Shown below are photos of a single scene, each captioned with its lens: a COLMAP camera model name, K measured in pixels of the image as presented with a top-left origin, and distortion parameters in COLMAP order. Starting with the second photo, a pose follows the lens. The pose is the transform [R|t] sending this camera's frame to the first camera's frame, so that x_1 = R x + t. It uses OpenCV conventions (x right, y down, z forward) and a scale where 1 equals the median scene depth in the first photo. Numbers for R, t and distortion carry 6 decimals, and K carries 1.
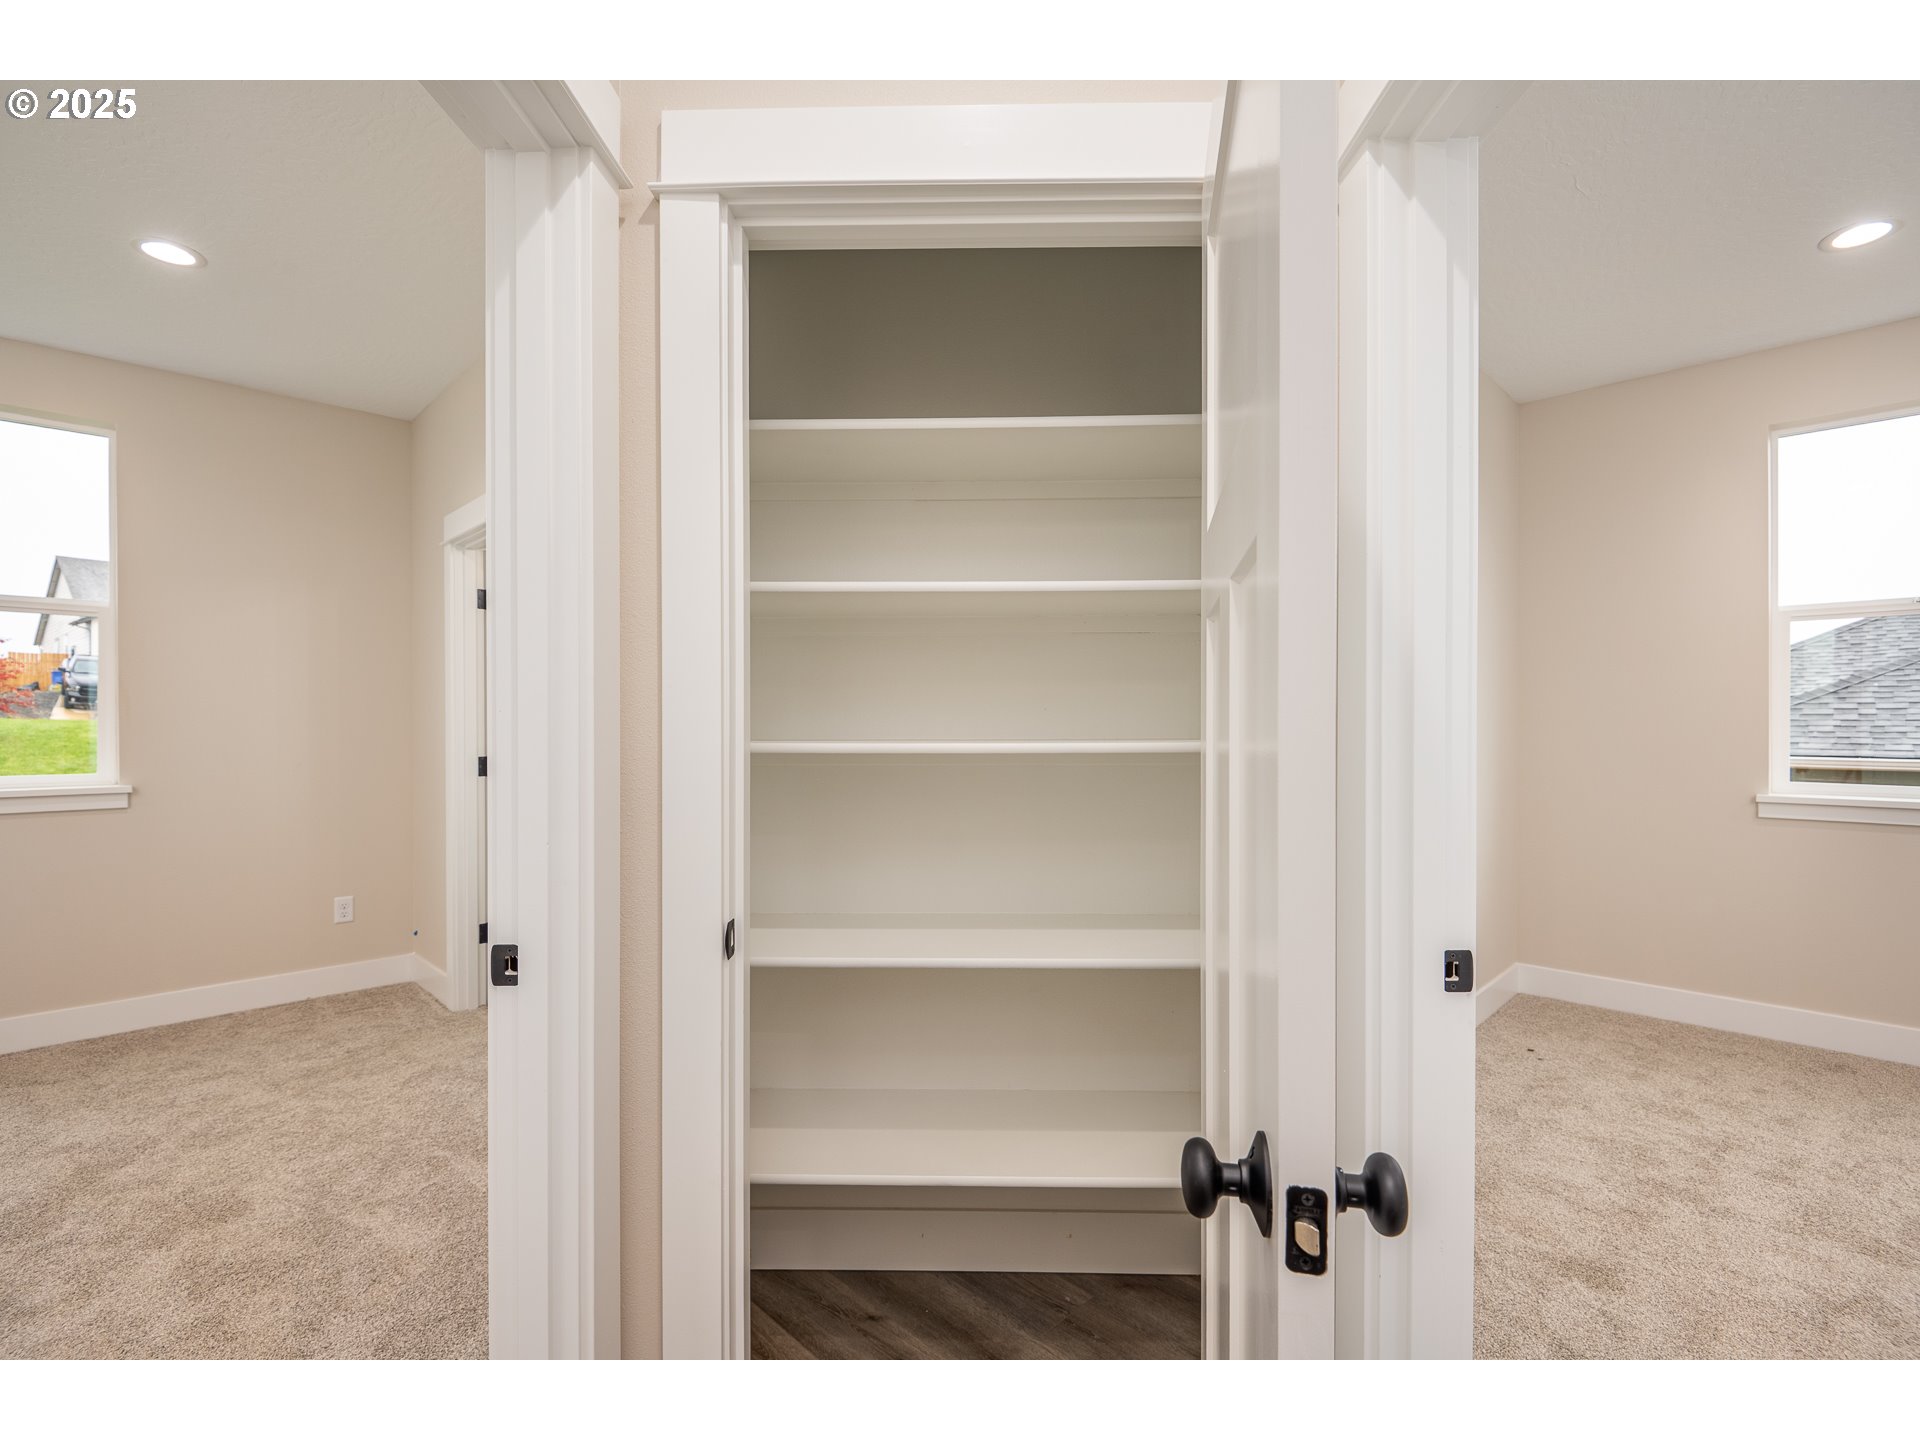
lens RADIAL K [[878.5, 0, 954.6], [0, 878.5, 723.5], [0, 0, 1]] dist [-0.013937, -0.001013]
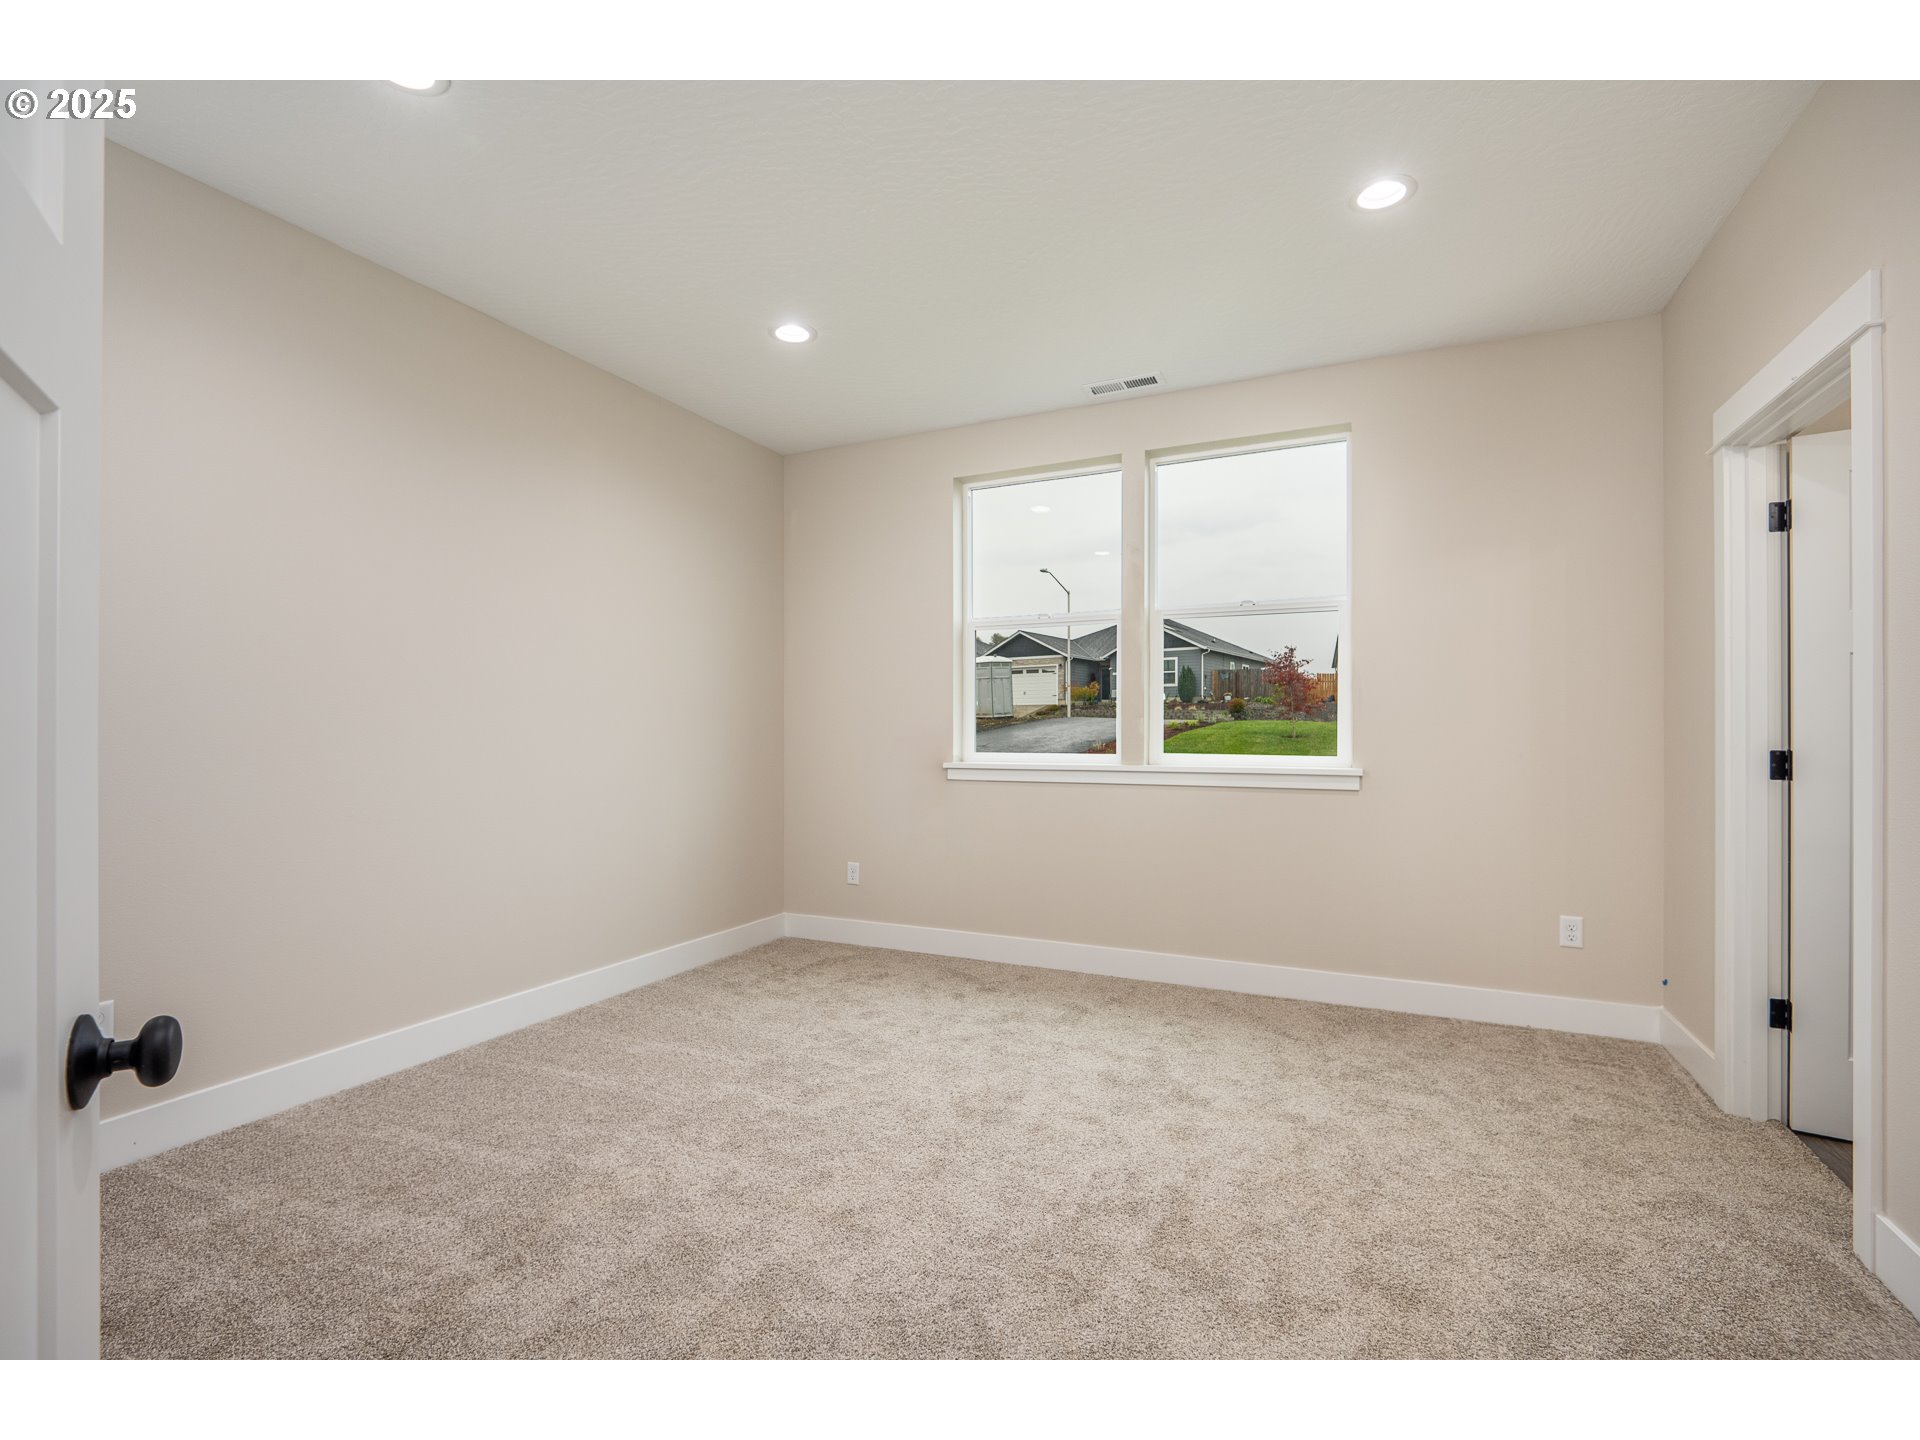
lens RADIAL K [[878.5, 0, 954.2], [0, 878.5, 726.2], [0, 0, 1]] dist [-0.013937, -0.001013]
pose [[0.339904, 0.001389, -0.940459, -0.133437], [-0.002136, 0.999997, 0.000704, 0.021036], [0.940458, 0.001770, 0.339906, 0.183457]]
